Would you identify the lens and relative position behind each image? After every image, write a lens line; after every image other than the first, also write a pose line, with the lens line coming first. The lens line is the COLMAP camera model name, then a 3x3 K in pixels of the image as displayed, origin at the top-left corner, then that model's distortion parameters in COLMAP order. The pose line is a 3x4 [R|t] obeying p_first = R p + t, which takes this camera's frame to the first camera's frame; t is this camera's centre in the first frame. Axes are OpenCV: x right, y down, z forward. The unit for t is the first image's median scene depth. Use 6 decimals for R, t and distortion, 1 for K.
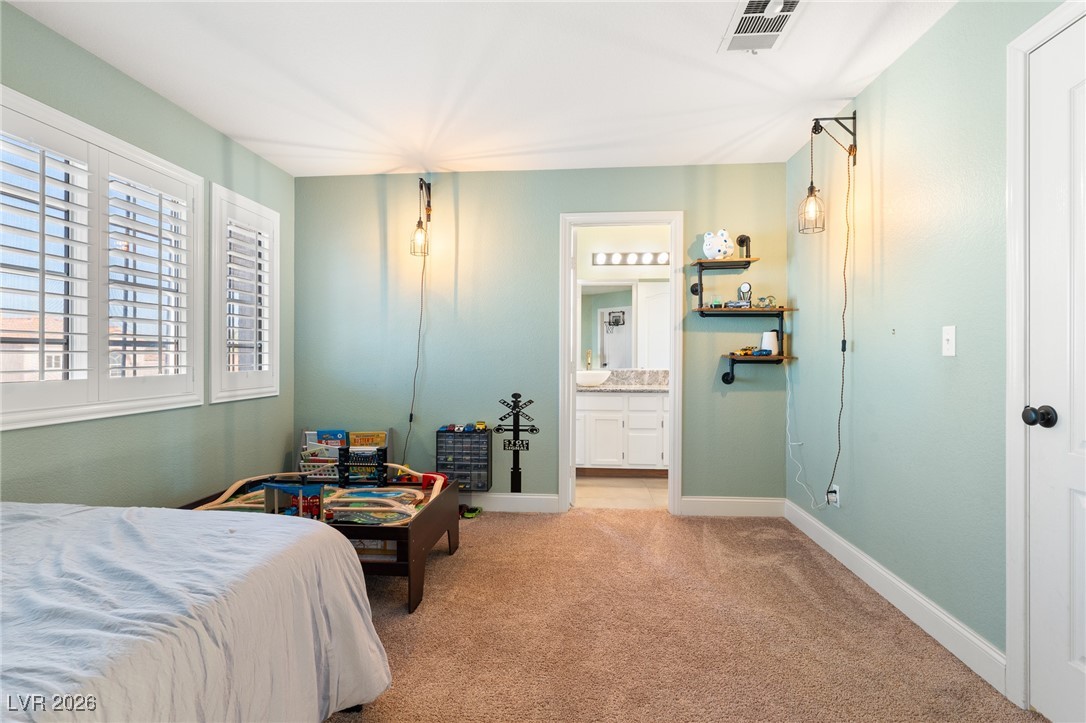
lens RADIAL K [[521.1, 0, 545.4], [0, 521.1, 359.0], [0, 0, 1]] dist [-0.003978, 0.000548]
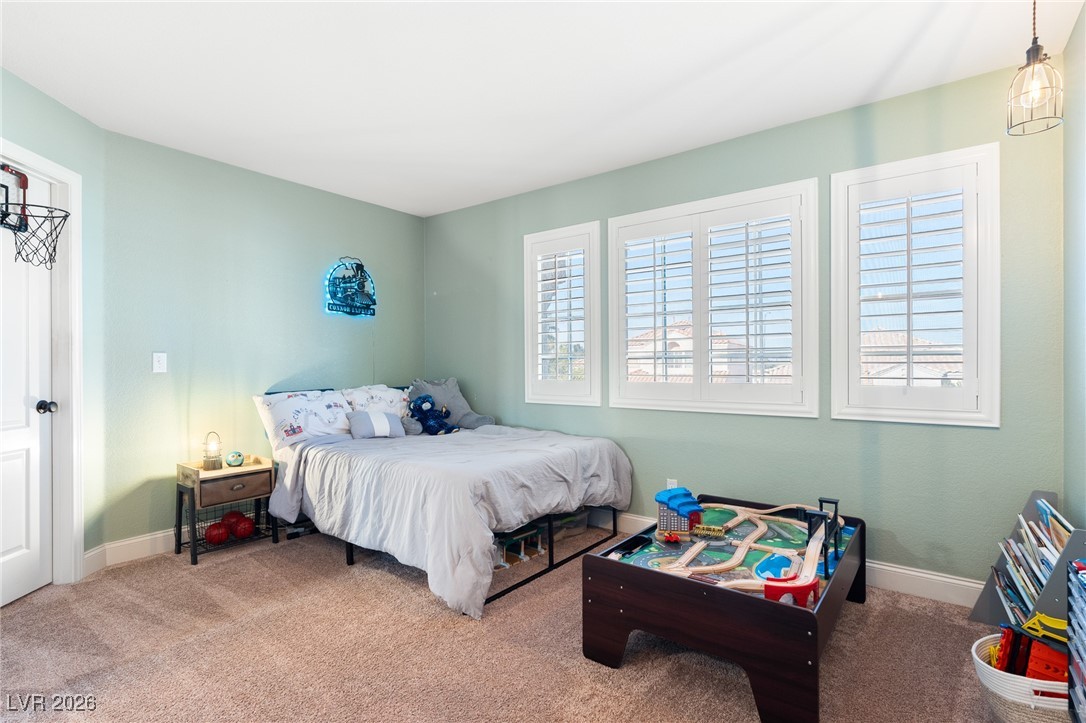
lens RADIAL K [[521.1, 0, 546.5], [0, 521.1, 360.5], [0, 0, 1]] dist [-0.003978, 0.000548]
pose [[-0.515887, 0.003759, -0.856648, 0.437855], [0.002586, 0.999993, 0.002830, -0.021534], [0.856652, -0.000755, -0.515893, 1.135331]]
